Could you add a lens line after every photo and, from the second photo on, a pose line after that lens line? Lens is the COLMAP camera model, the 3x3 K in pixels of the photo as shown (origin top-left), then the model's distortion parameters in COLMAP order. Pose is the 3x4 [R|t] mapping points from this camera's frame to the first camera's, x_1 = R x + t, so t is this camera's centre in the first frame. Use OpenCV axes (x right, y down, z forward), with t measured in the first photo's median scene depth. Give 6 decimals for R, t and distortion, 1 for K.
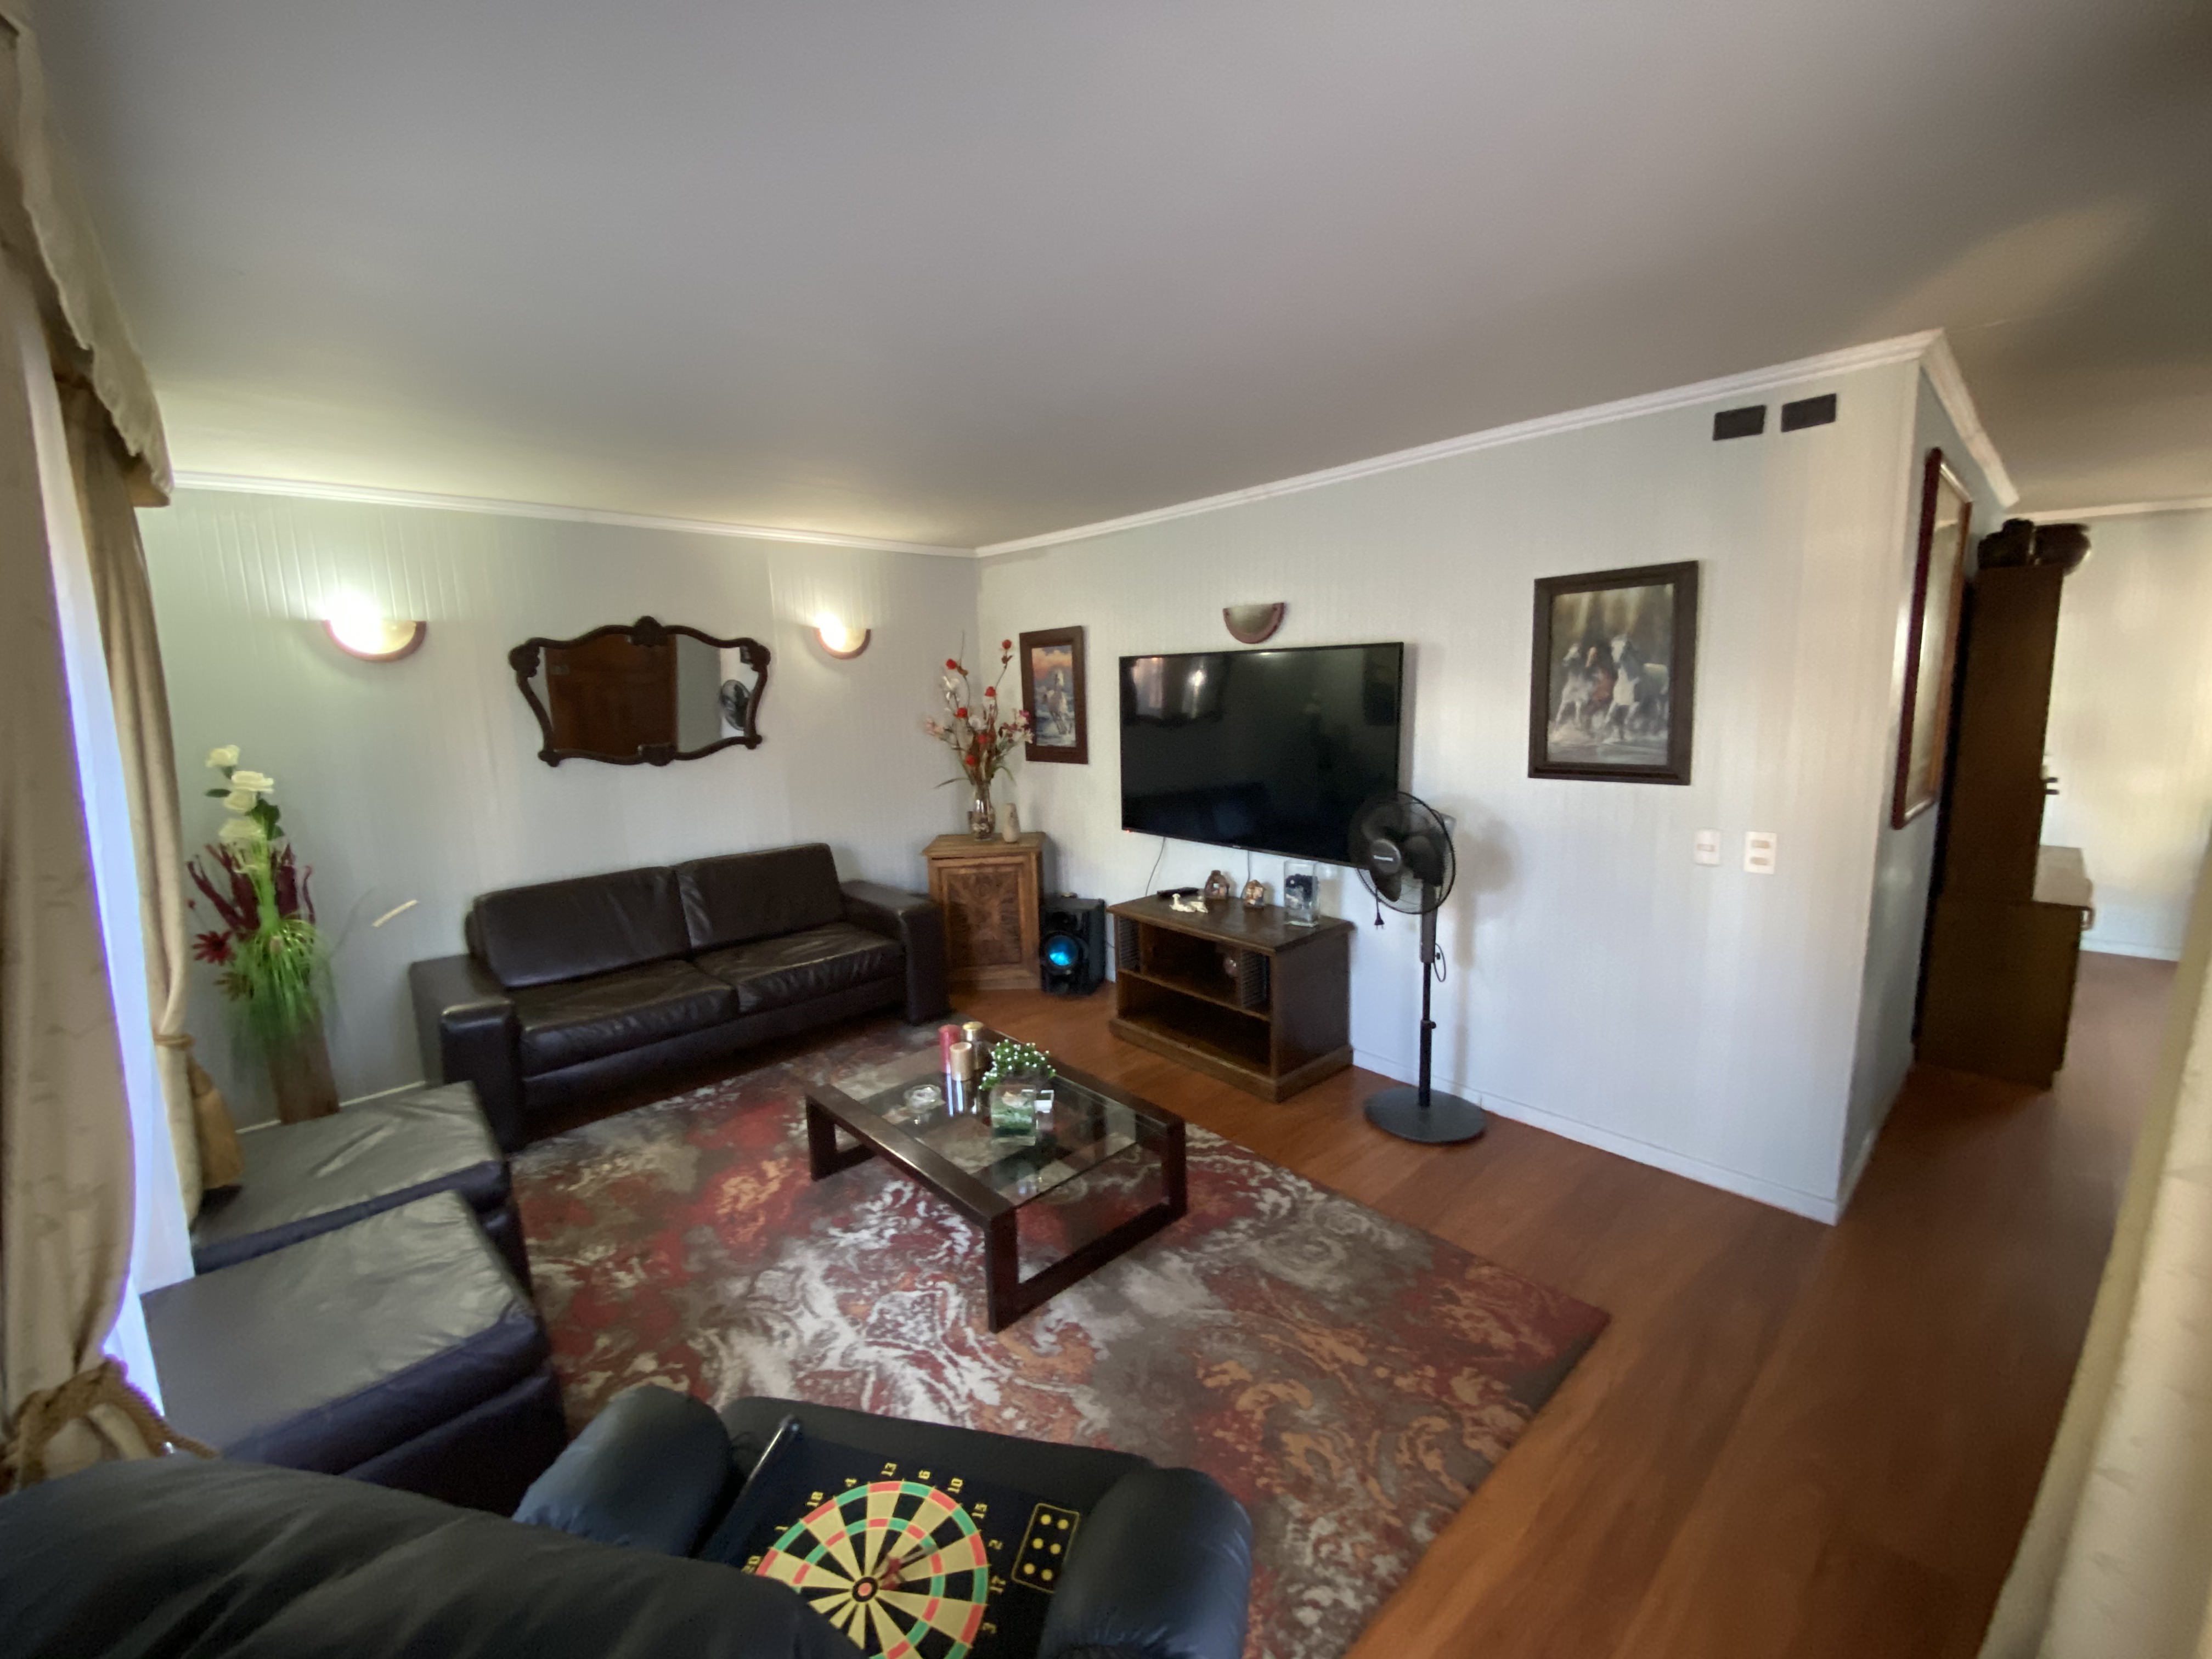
lens RADIAL K [[906.6, 0, 1106.4], [0, 906.6, 819.3], [0, 0, 1]] dist [0.026024, -0.012151]
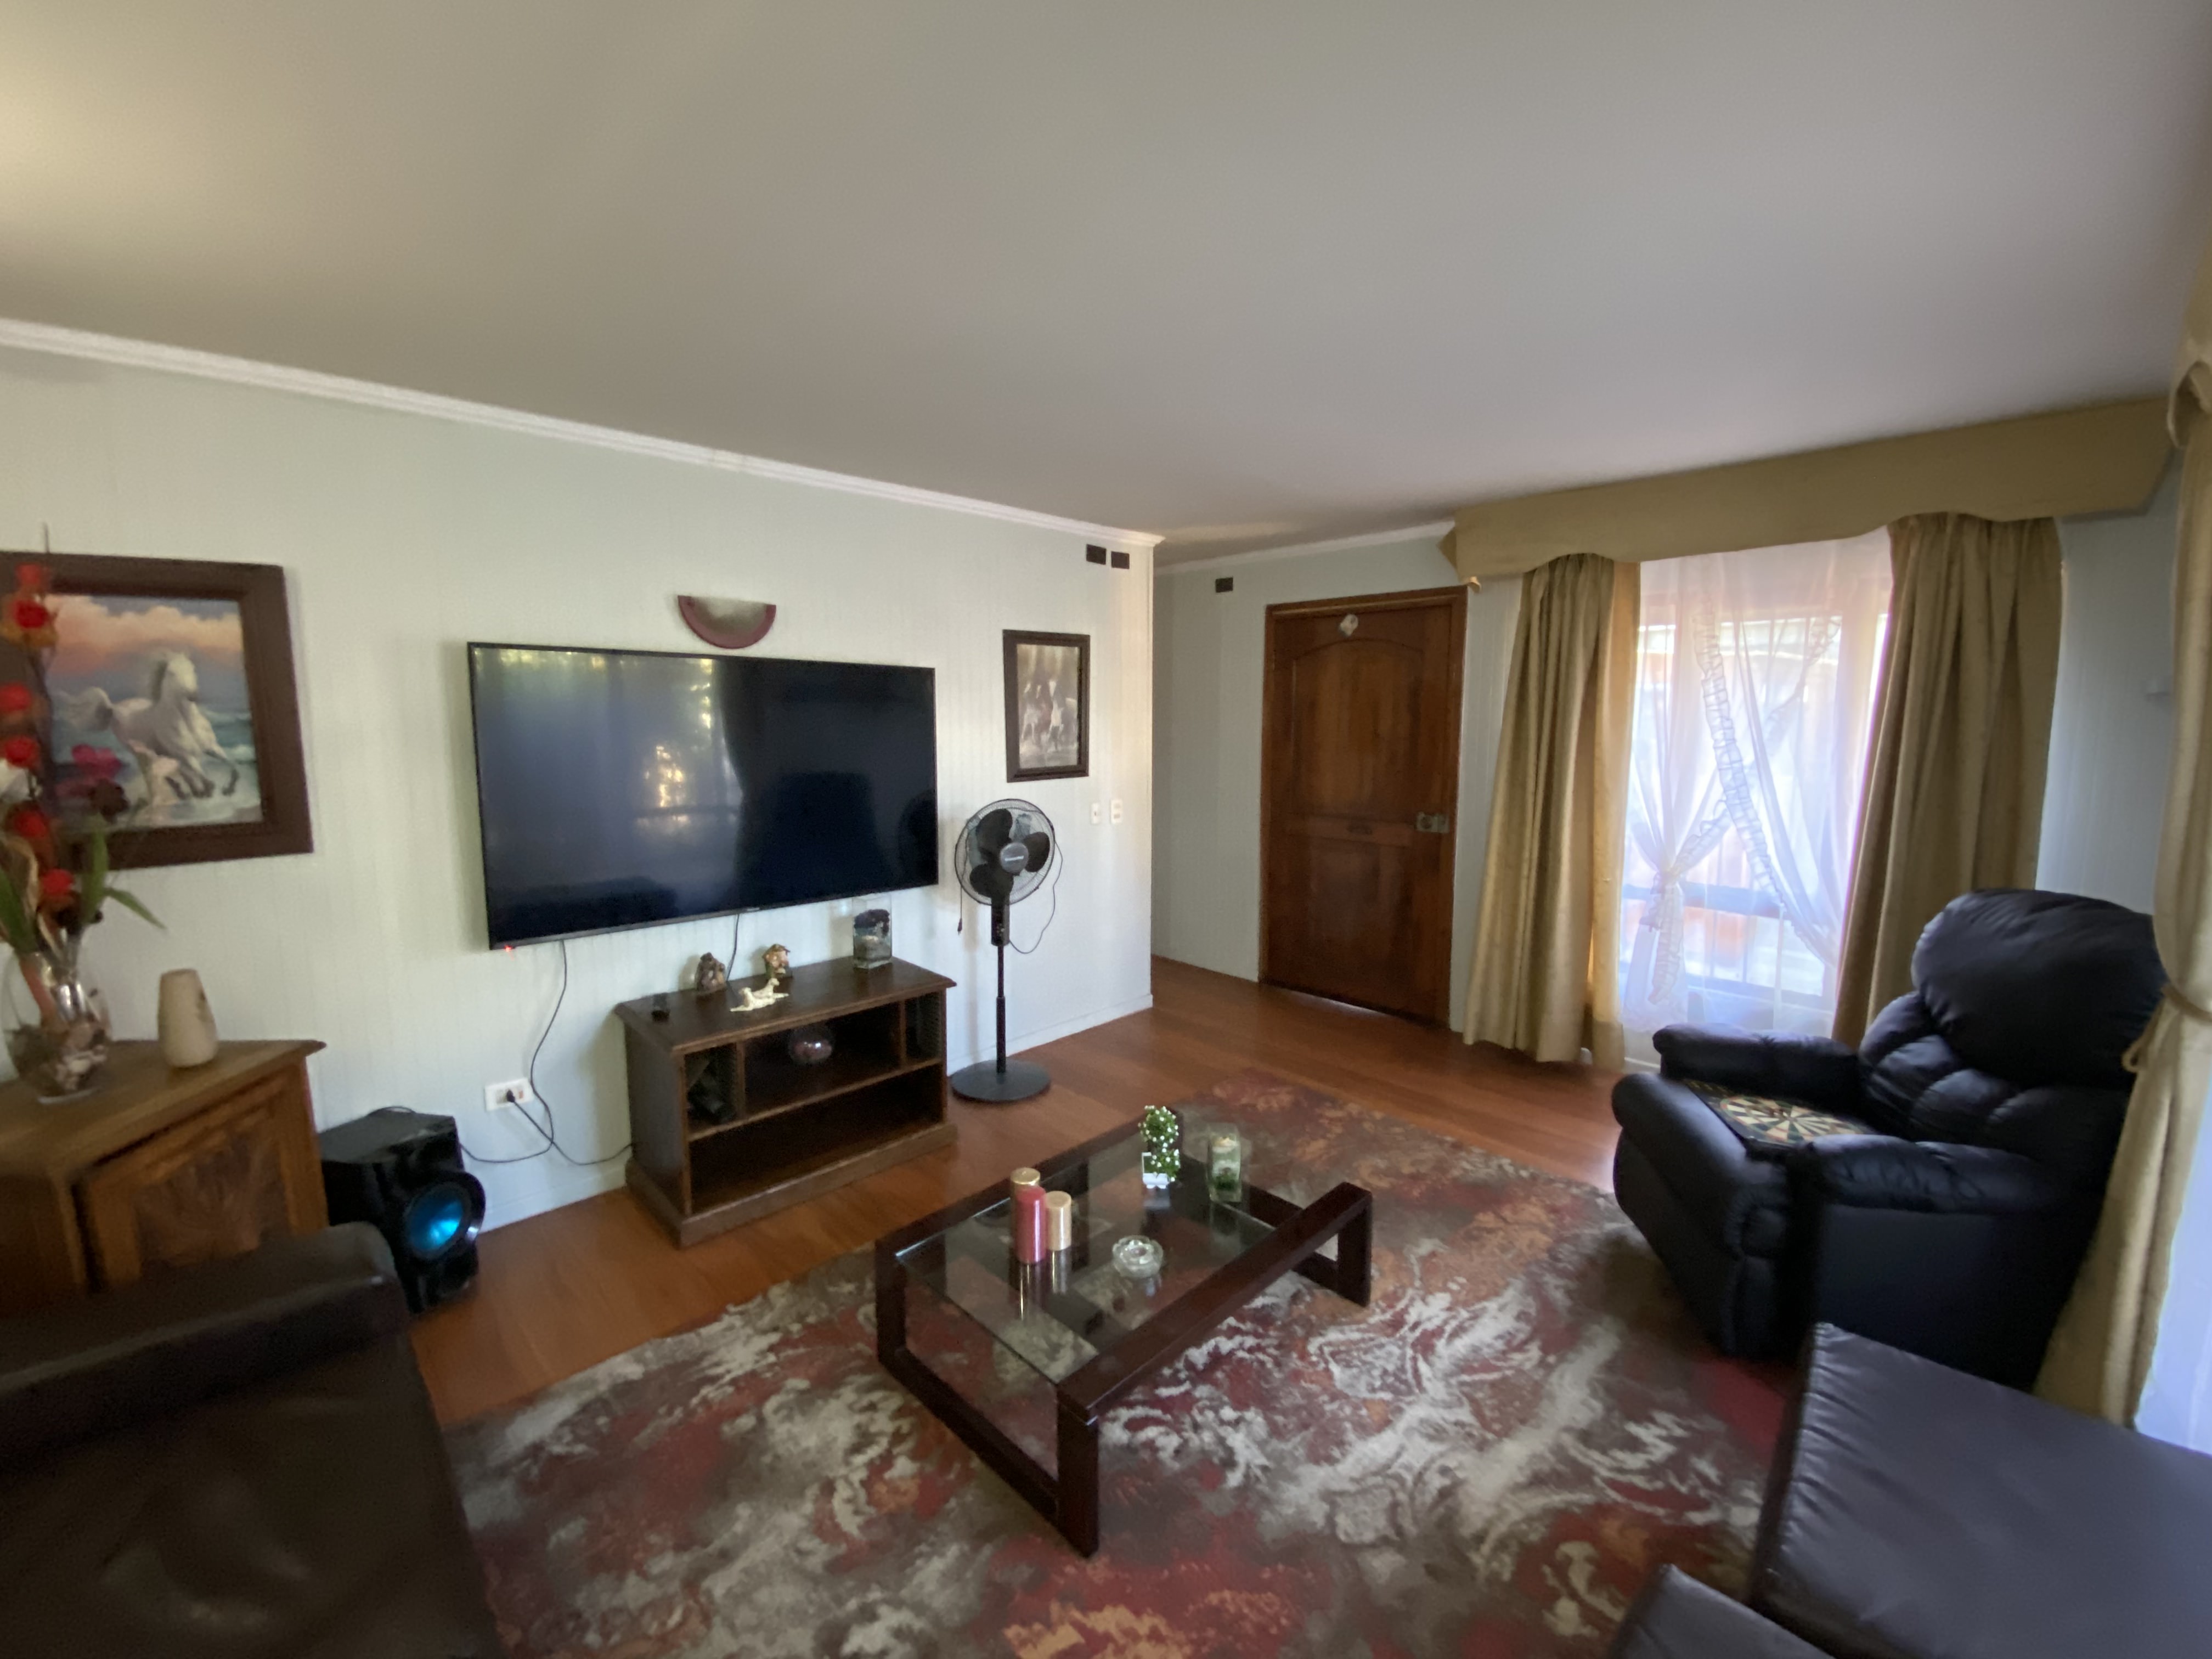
lens RADIAL K [[906.6, 0, 1101.5], [0, 906.6, 822.4], [0, 0, 1]] dist [0.026024, -0.012151]
pose [[-0.034290, -0.093573, 0.995022, -0.988731], [0.146833, 0.984332, 0.097628, -0.117981], [-0.988567, 0.149450, -0.020013, 1.106669]]
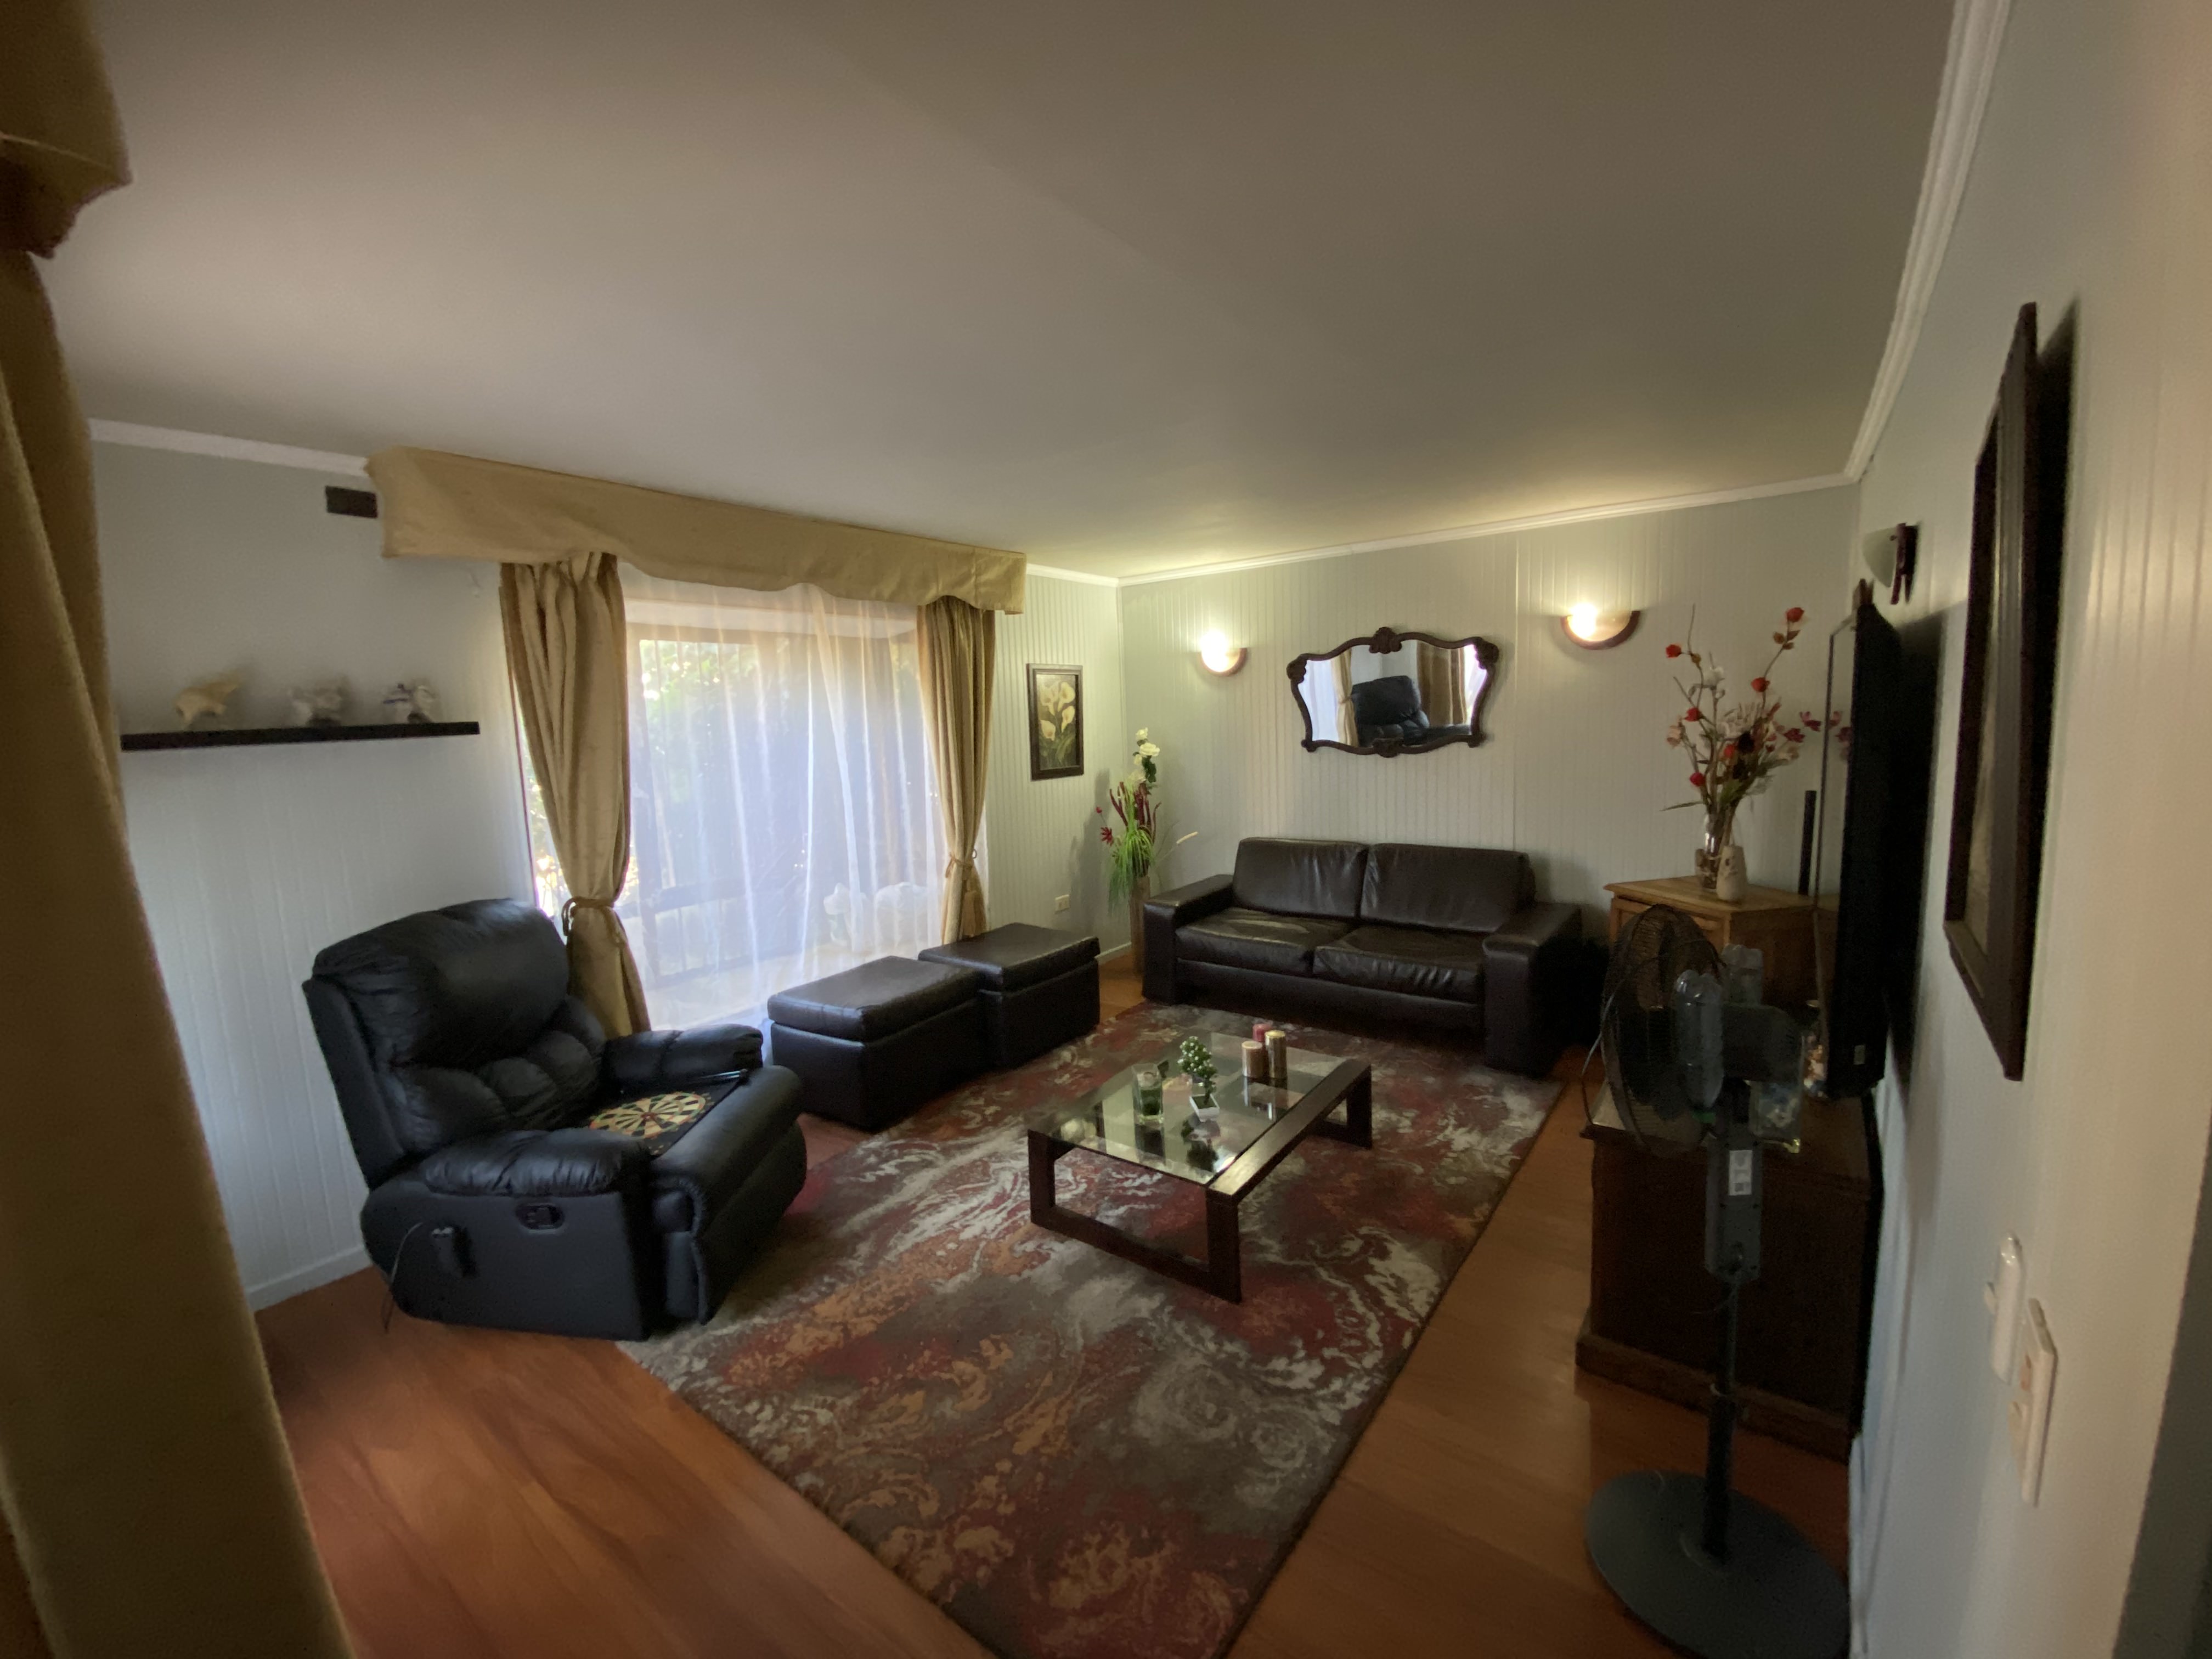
lens RADIAL K [[906.6, 0, 1099.5], [0, 906.6, 818.9], [0, 0, 1]] dist [0.026024, -0.012151]
pose [[0.190553, 0.140573, -0.971560, 0.925853], [-0.109773, 0.986538, 0.121211, -0.133659], [0.975520, 0.083554, 0.203419, 0.701513]]
